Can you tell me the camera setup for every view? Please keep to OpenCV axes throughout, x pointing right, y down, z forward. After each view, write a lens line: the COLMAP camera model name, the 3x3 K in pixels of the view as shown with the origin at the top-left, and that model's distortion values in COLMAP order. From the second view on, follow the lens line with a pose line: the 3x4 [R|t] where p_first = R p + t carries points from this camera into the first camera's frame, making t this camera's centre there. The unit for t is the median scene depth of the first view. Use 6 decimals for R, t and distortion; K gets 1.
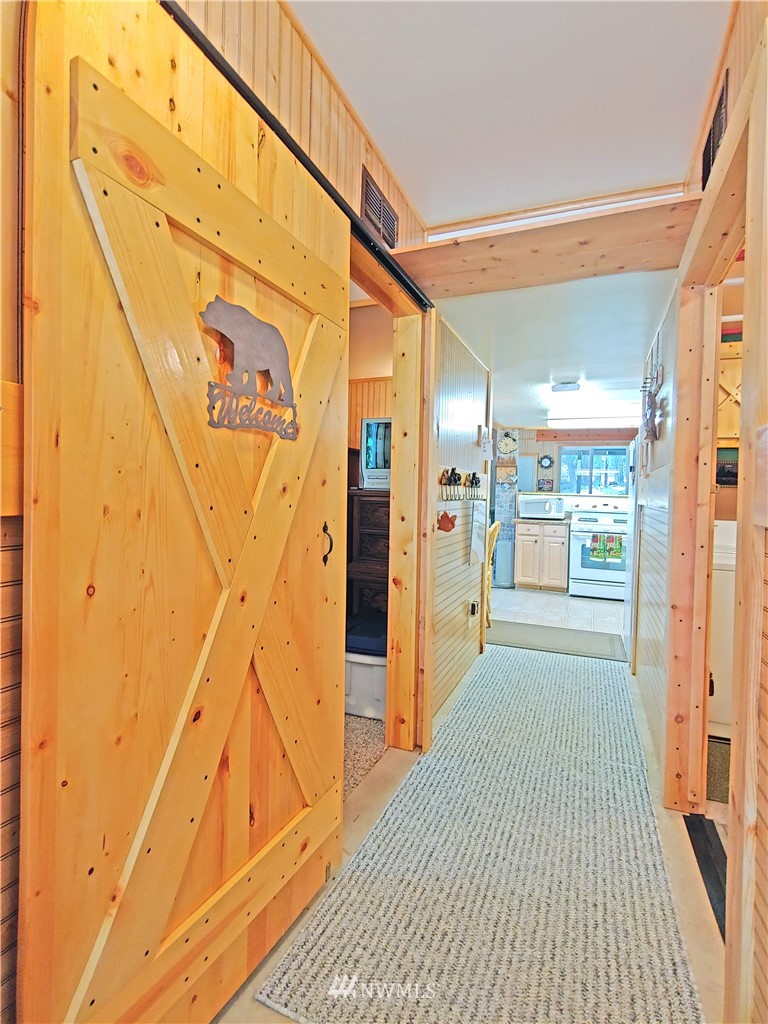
lens RADIAL K [[481.7, 0, 385.7], [0, 481.7, 496.7], [0, 0, 1]] dist [0.001002, 0.000257]
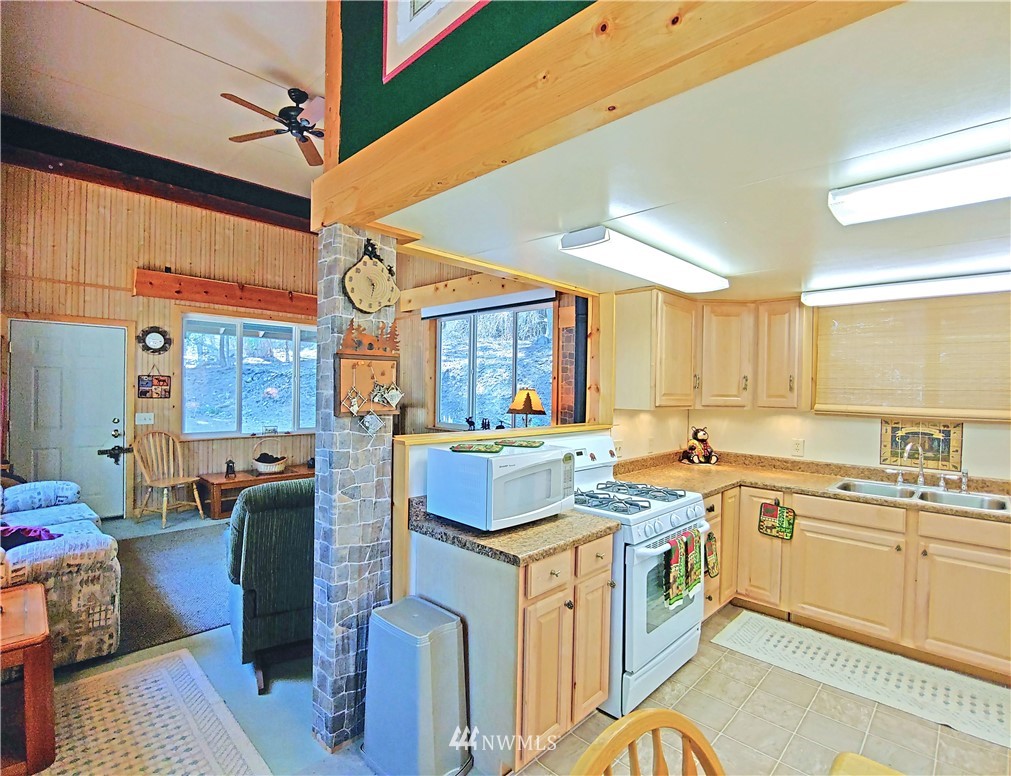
lens RADIAL K [[494.1, 0, 486.4], [0, 494.1, 387.7], [0, 0, 1]] dist [0.021877, -0.020508]
pose [[0.397931, -0.011860, 0.917339, -0.002562], [0.003697, 0.999929, 0.011324, -0.027181], [-0.917408, -0.001114, 0.397947, 0.482815]]
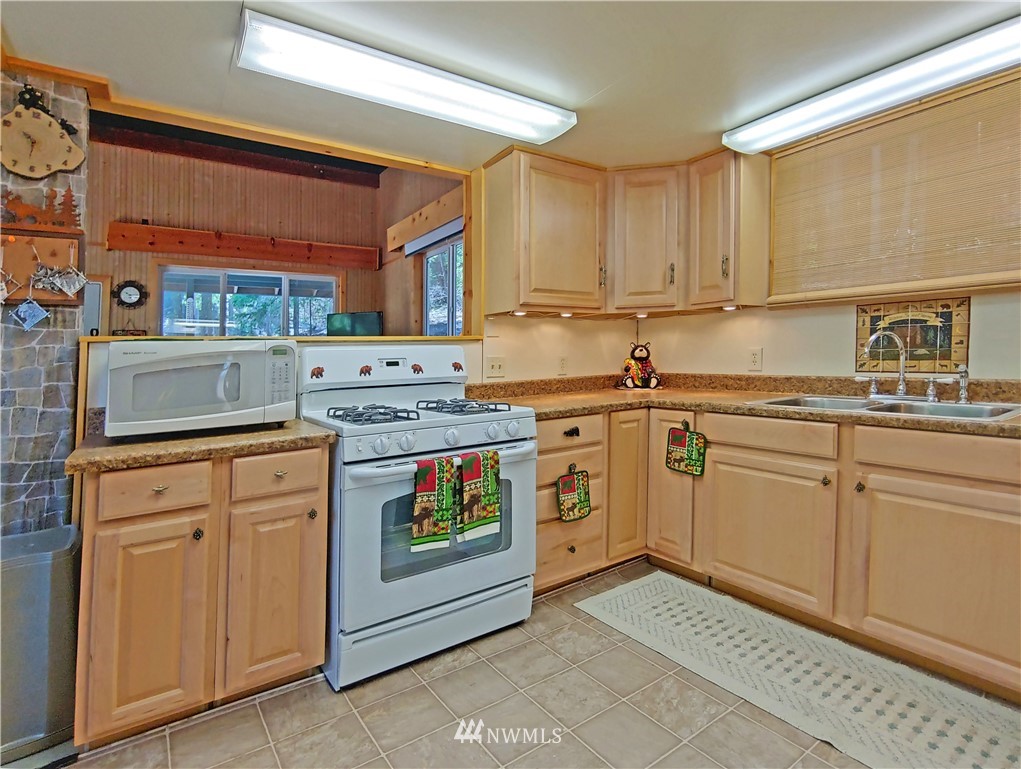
lens RADIAL K [[516.6, 0, 510.5], [0, 516.6, 384.5], [0, 0, 1]] dist [0.004520, 0.001285]
pose [[0.553886, -0.074796, 0.829226, 0.101994], [0.047467, 0.997174, 0.058239, 0.007841], [-0.831239, 0.007103, 0.555870, 0.386535]]
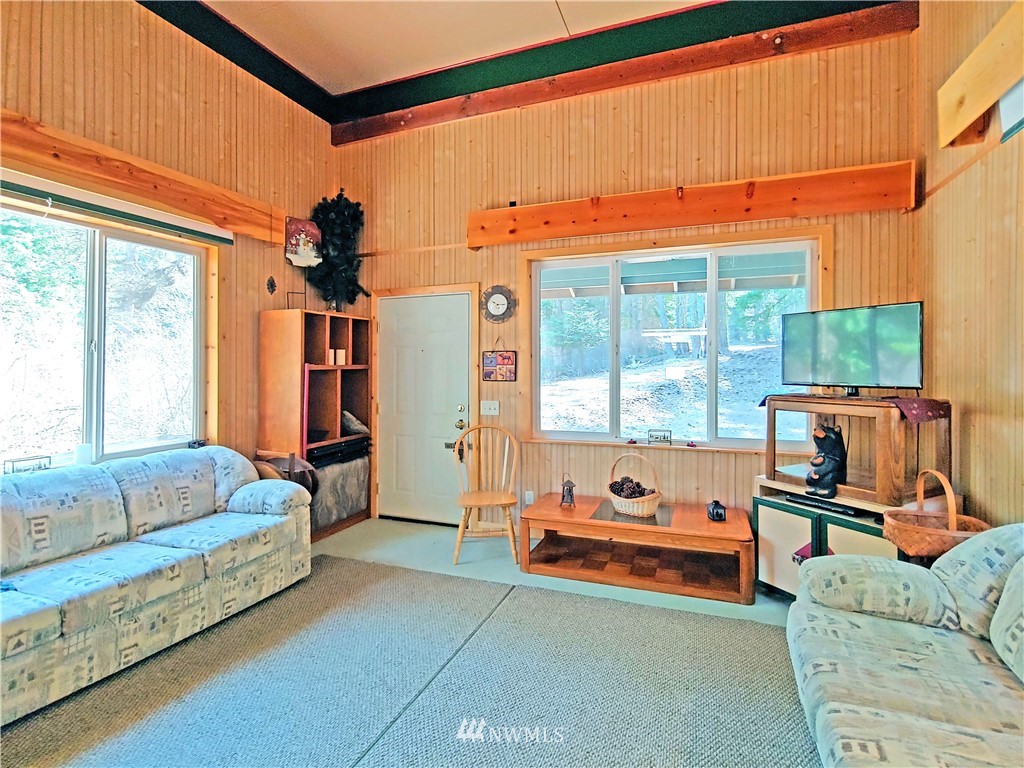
lens RADIAL K [[505.7, 0, 495.1], [0, 505.7, 384.7], [0, 0, 1]] dist [-0.014622, 0.000357]
pose [[0.999695, -0.023254, 0.008330, 0.326442], [0.023011, 0.999336, 0.028254, -0.020279], [-0.008981, -0.028054, 0.999566, 0.608666]]
